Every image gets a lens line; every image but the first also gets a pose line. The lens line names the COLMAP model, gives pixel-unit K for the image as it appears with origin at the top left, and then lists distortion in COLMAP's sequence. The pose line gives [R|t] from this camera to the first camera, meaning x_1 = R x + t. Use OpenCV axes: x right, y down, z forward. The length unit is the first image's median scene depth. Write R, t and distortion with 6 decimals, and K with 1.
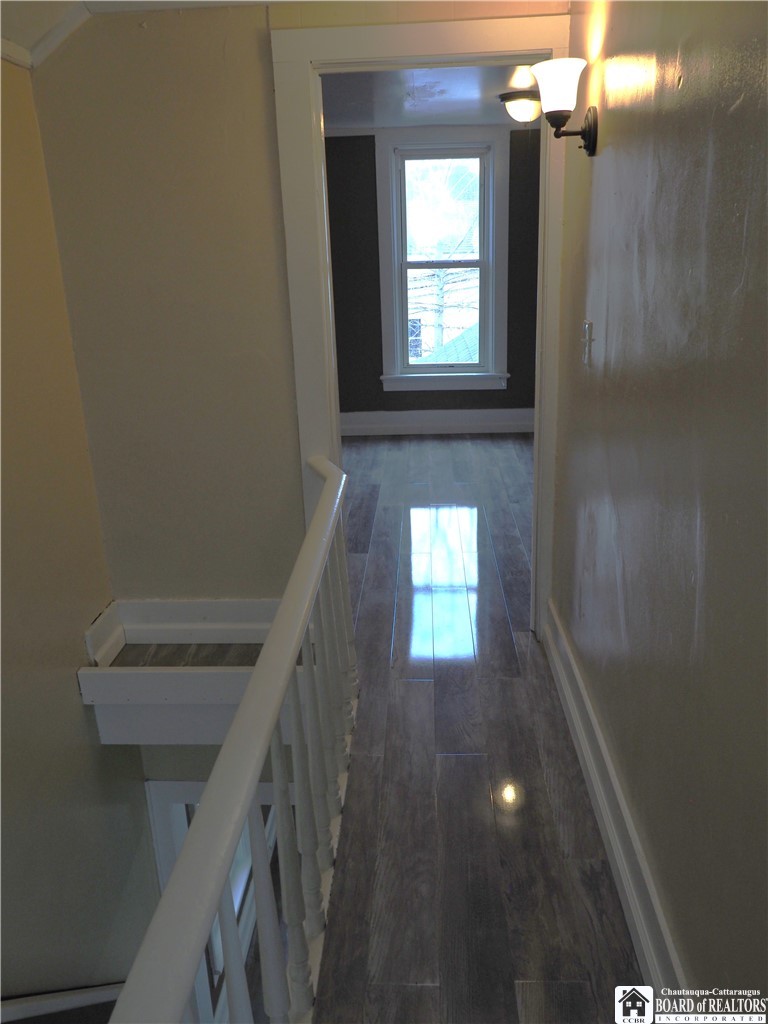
lens RADIAL K [[849.1, 0, 384.0], [0, 849.1, 512.0], [0, 0, 1]] dist [0.004127, 0.003631]
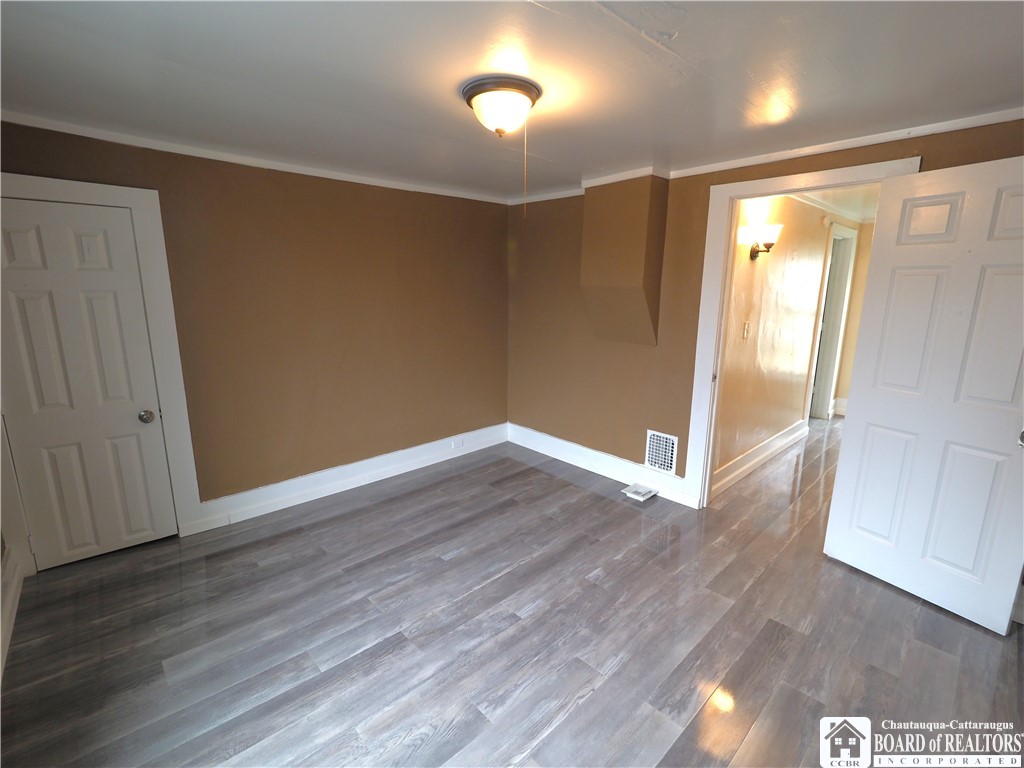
lens RADIAL K [[473.5, 0, 512.0], [0, 473.5, 384.0], [0, 0, 1]] dist [-0.000022, 0.000106]
pose [[-0.713484, -0.121650, 0.690030, -0.093687], [0.223773, 0.893677, 0.388931, -0.294717], [-0.663977, 0.431906, -0.610402, 0.925885]]
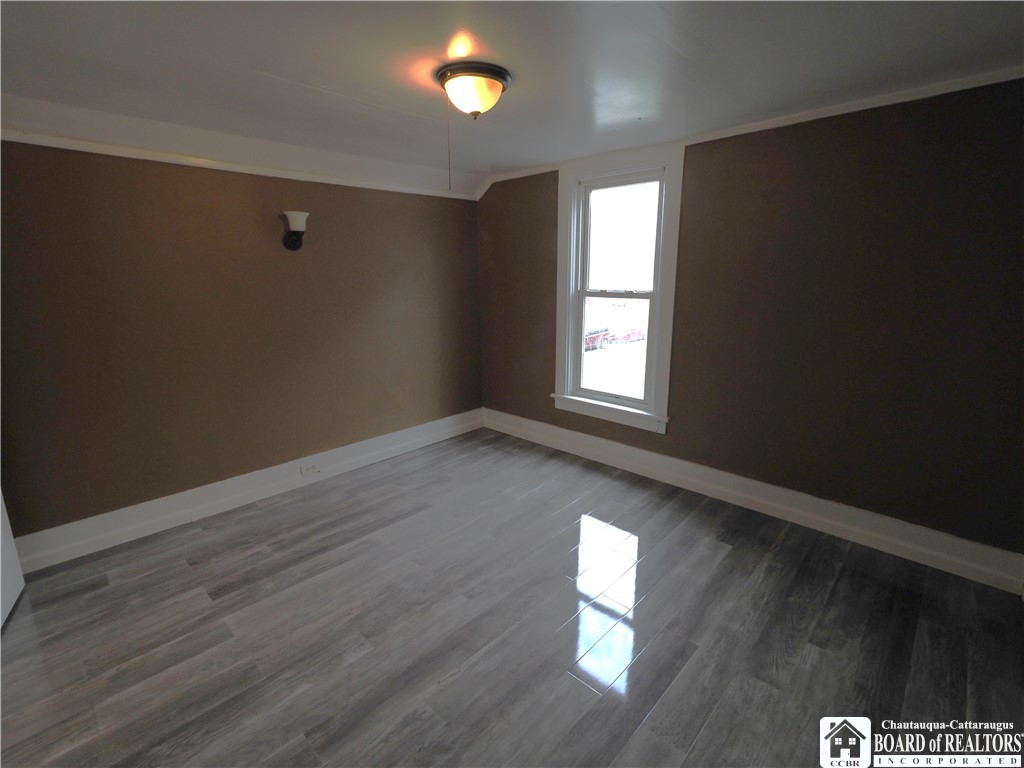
lens RADIAL K [[473.5, 0, 512.0], [0, 473.5, 384.0], [0, 0, 1]] dist [-0.000022, 0.000106]
pose [[0.752942, 0.172233, -0.635149, 0.338531], [-0.212793, 0.977015, 0.012679, -0.172257], [0.622734, 0.125609, 0.772286, 0.520153]]
